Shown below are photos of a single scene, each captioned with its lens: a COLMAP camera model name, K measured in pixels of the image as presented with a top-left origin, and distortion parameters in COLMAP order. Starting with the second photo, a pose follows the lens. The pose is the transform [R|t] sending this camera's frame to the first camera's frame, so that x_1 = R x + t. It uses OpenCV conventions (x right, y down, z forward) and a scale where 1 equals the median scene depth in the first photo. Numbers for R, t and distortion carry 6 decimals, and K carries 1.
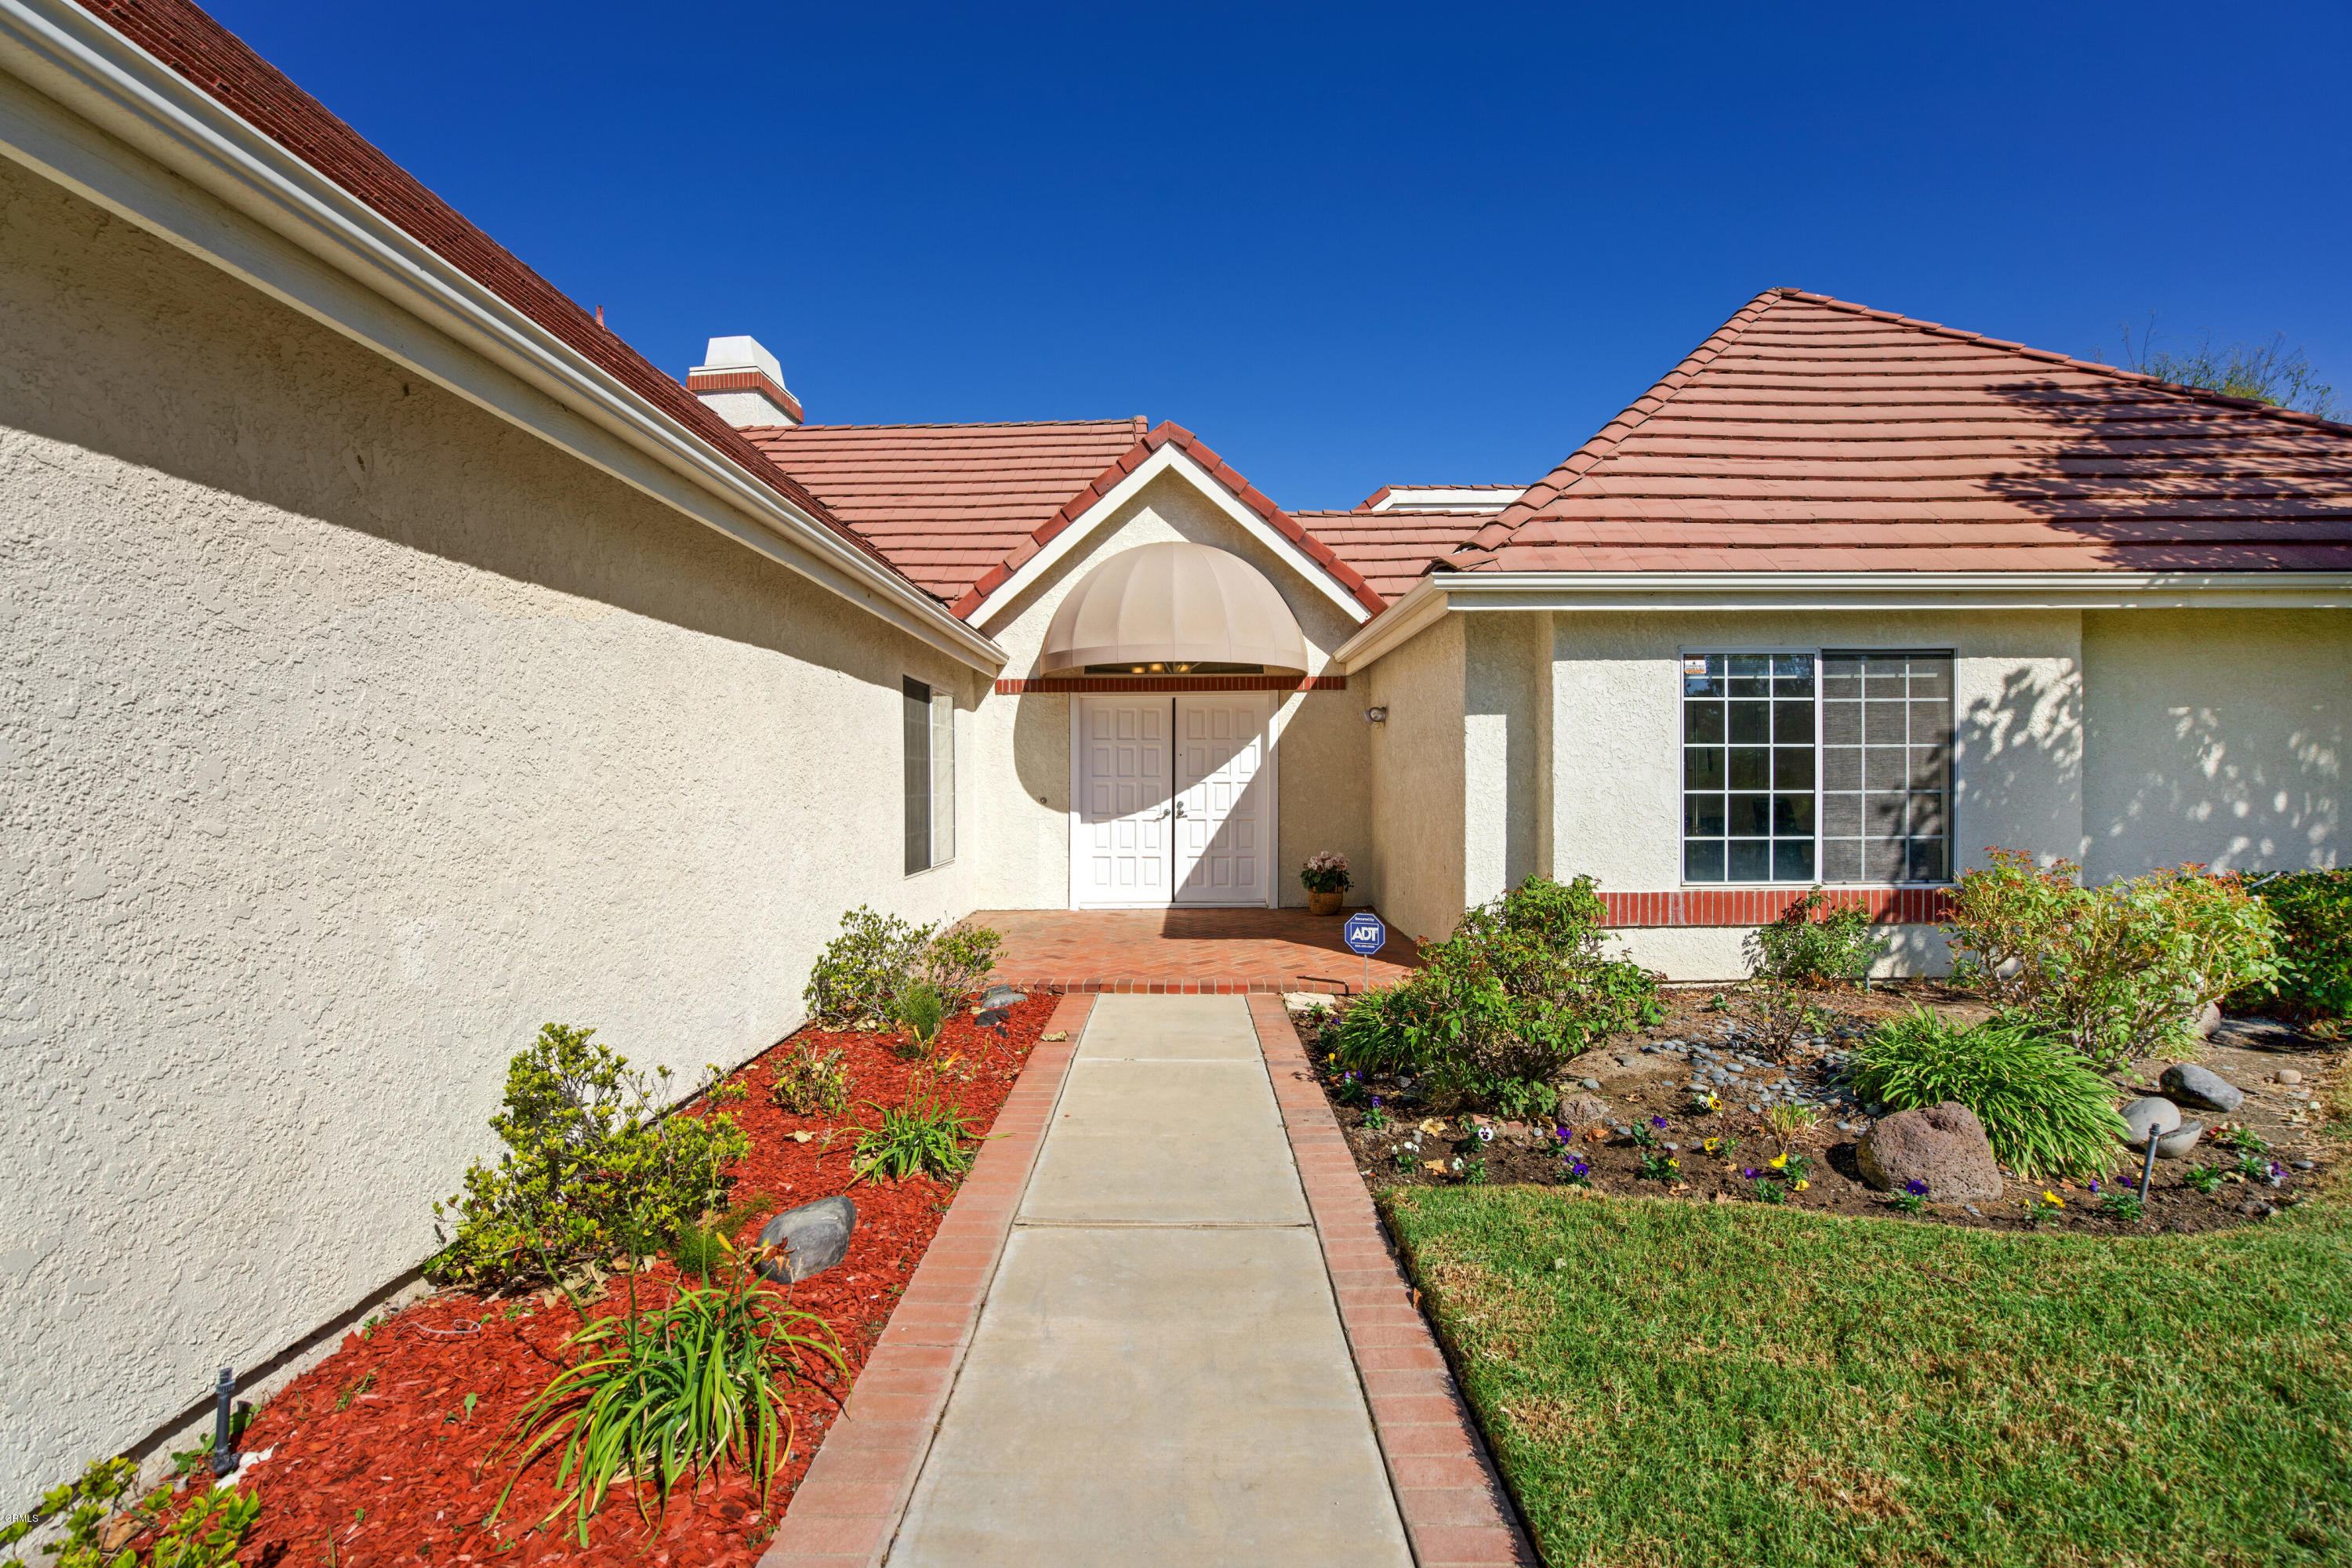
lens RADIAL K [[1086.3, 0, 1171.8], [0, 1086.3, 805.2], [0, 0, 1]] dist [-0.012075, 0.000431]
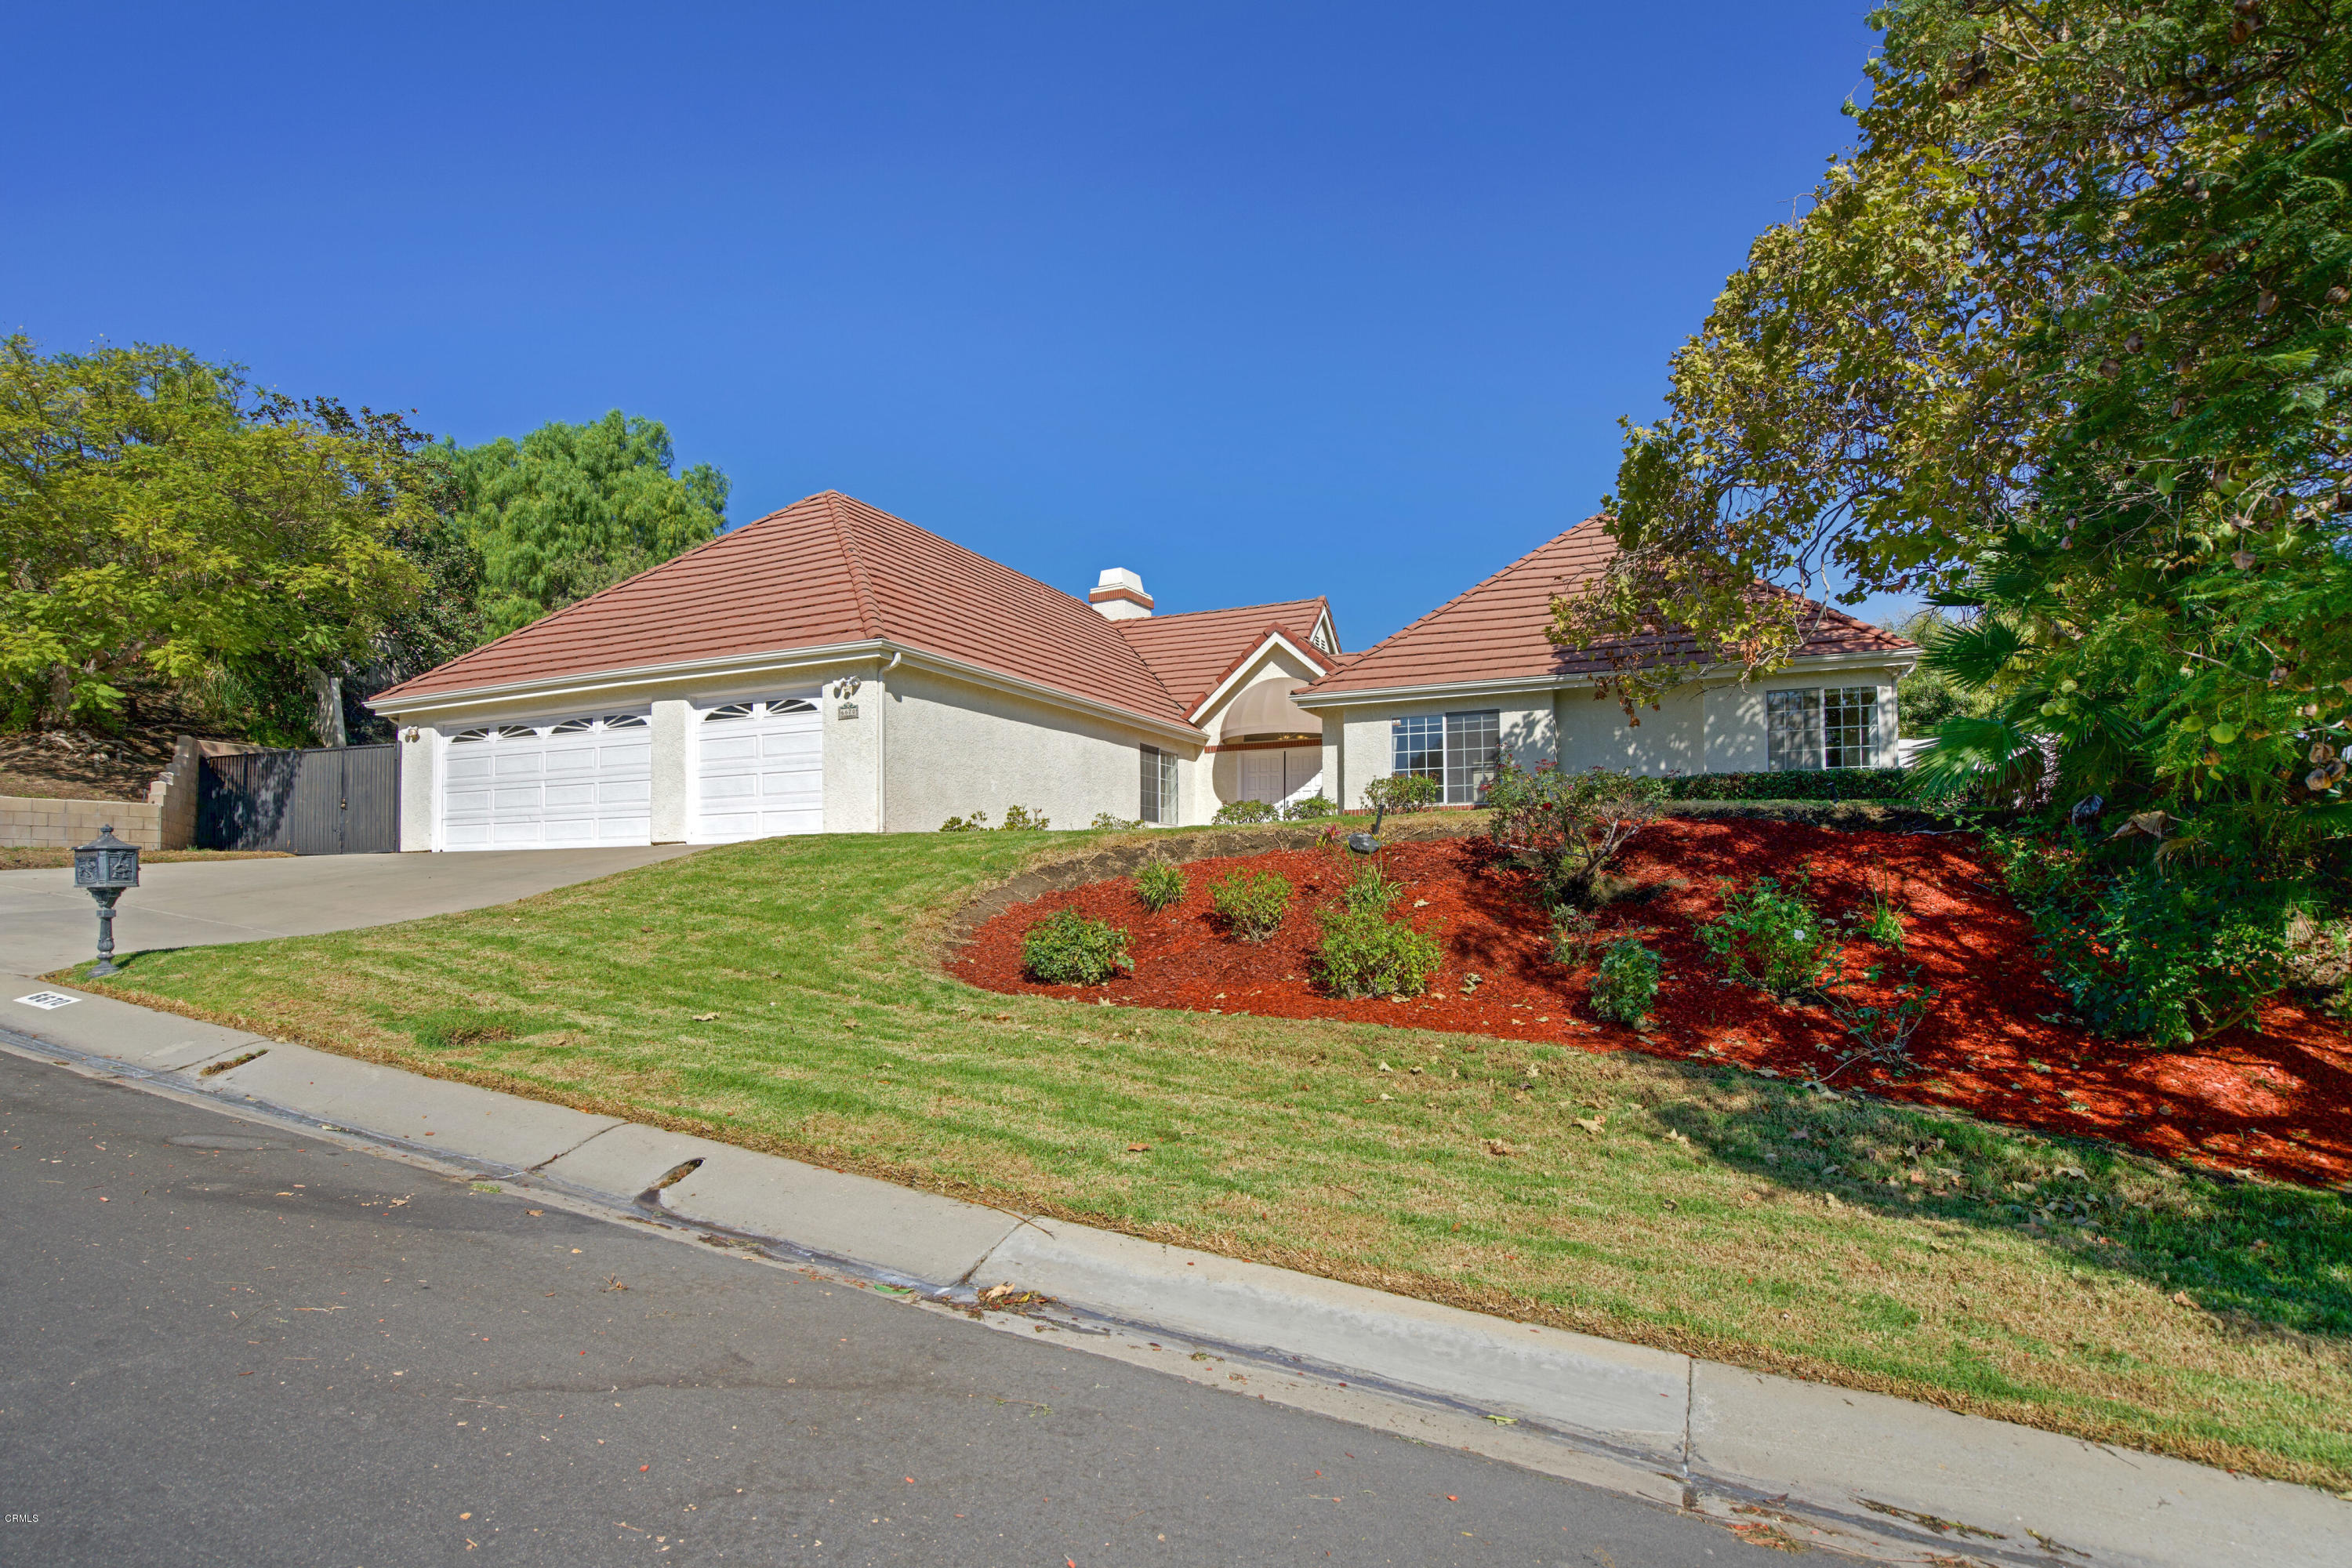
lens RADIAL K [[1086.3, 0, 1171.8], [0, 1086.3, 805.2], [0, 0, 1]] dist [-0.012075, 0.000431]
pose [[0.926597, -0.029000, -0.374936, 0.596283], [-0.002540, 0.996517, -0.083354, 0.183551], [0.376047, 0.078188, 0.923296, -1.019133]]
